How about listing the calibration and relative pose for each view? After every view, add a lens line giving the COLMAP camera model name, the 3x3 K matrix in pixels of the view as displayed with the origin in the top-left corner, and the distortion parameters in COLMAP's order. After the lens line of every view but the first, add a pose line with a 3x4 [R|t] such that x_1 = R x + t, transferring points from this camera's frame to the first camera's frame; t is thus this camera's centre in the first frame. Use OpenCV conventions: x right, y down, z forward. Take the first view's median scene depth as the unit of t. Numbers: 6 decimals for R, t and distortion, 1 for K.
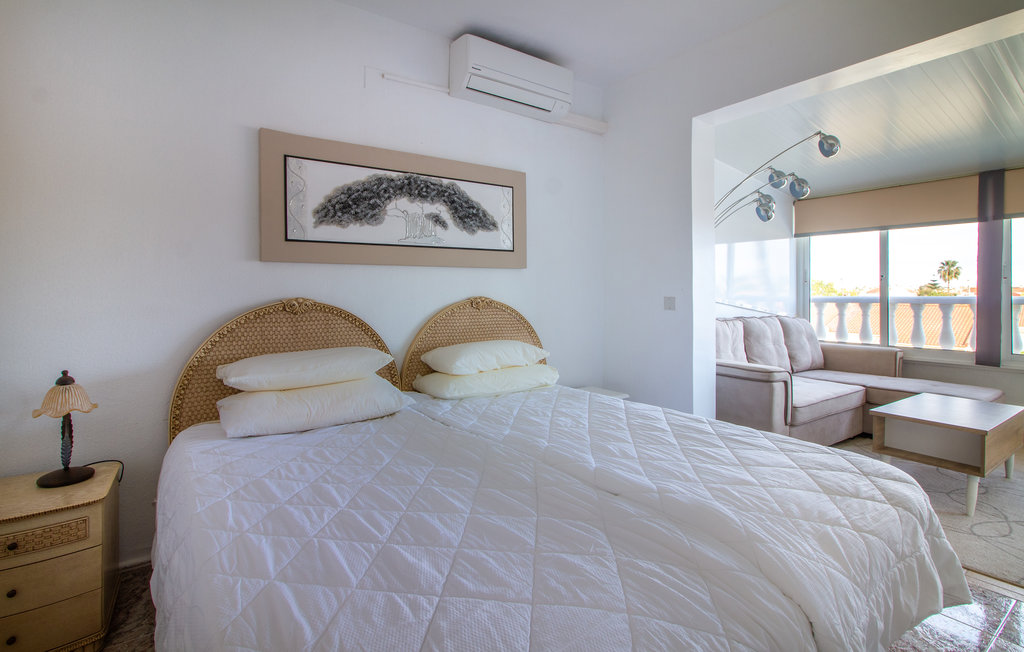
lens RADIAL K [[484.7, 0, 528.6], [0, 484.7, 295.1], [0, 0, 1]] dist [-0.014441, -0.001447]
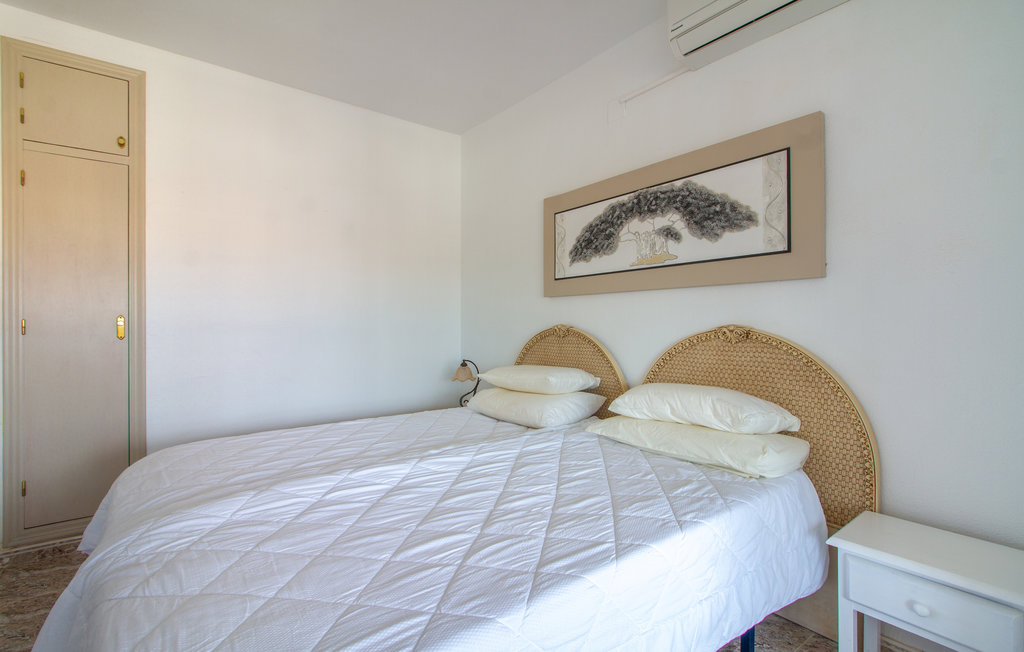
lens RADIAL K [[484.7, 0, 510.9], [0, 484.7, 322.7], [0, 0, 1]] dist [-0.014441, -0.001447]
pose [[0.006411, 0.001613, -0.999978, 0.621563], [-0.002293, 0.999996, 0.001598, -0.000700], [0.999977, 0.002283, 0.006415, 0.691398]]
